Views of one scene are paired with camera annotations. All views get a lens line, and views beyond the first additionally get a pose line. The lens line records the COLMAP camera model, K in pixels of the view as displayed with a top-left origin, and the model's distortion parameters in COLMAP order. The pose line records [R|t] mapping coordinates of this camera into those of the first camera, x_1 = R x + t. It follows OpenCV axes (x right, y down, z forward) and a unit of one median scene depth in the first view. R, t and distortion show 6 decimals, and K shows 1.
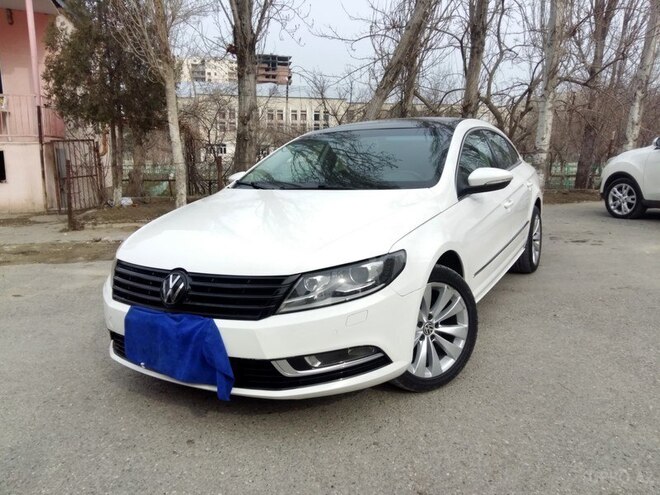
lens RADIAL K [[528.2, 0, 327.3], [0, 528.2, 265.9], [0, 0, 1]] dist [0.053209, -0.086693]
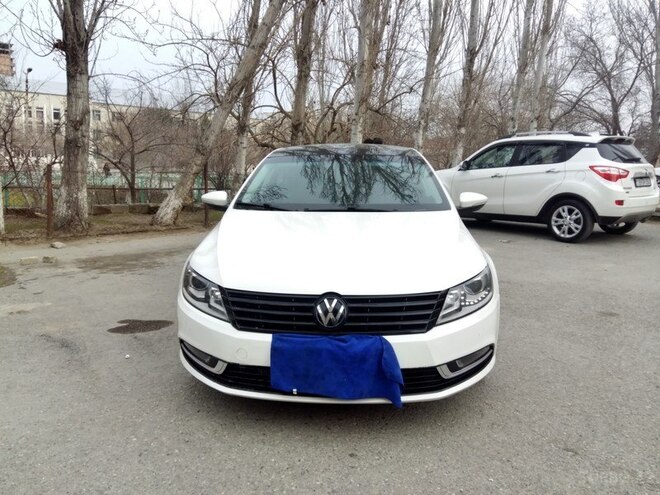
lens RADIAL K [[528.2, 0, 327.3], [0, 528.2, 265.9], [0, 0, 1]] dist [0.053209, -0.086693]
pose [[0.894768, -0.055752, 0.443037, -0.562734], [0.061733, 0.998092, 0.000923, -0.037135], [-0.442243, 0.026524, 0.896503, 0.049478]]
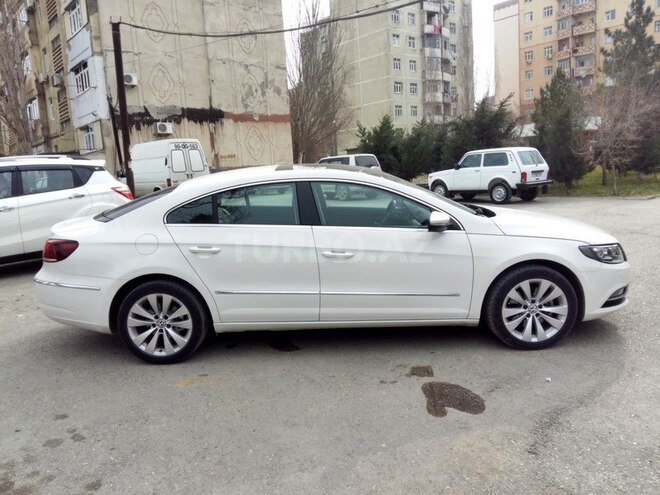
lens RADIAL K [[546.2, 0, 330.0], [0, 546.2, 247.5], [0, 0, 1]] dist [0.058483, -0.111115]
pose [[-0.496789, -0.082294, 0.863961, -1.195925], [0.246262, 0.941210, 0.231255, -0.497505], [-0.832199, 0.327646, -0.447317, 2.083076]]
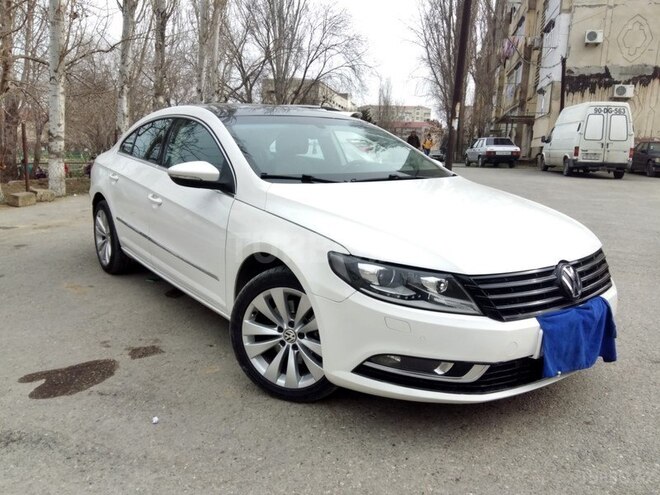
lens RADIAL K [[549.8, 0, 330.0], [0, 549.8, 247.5], [0, 0, 1]] dist [0.002544, 0.005061]
pose [[0.389725, -0.143215, 0.909727, -1.030469], [0.159440, 0.983410, 0.086511, -0.132837], [-0.907025, 0.111331, 0.406093, 0.734810]]
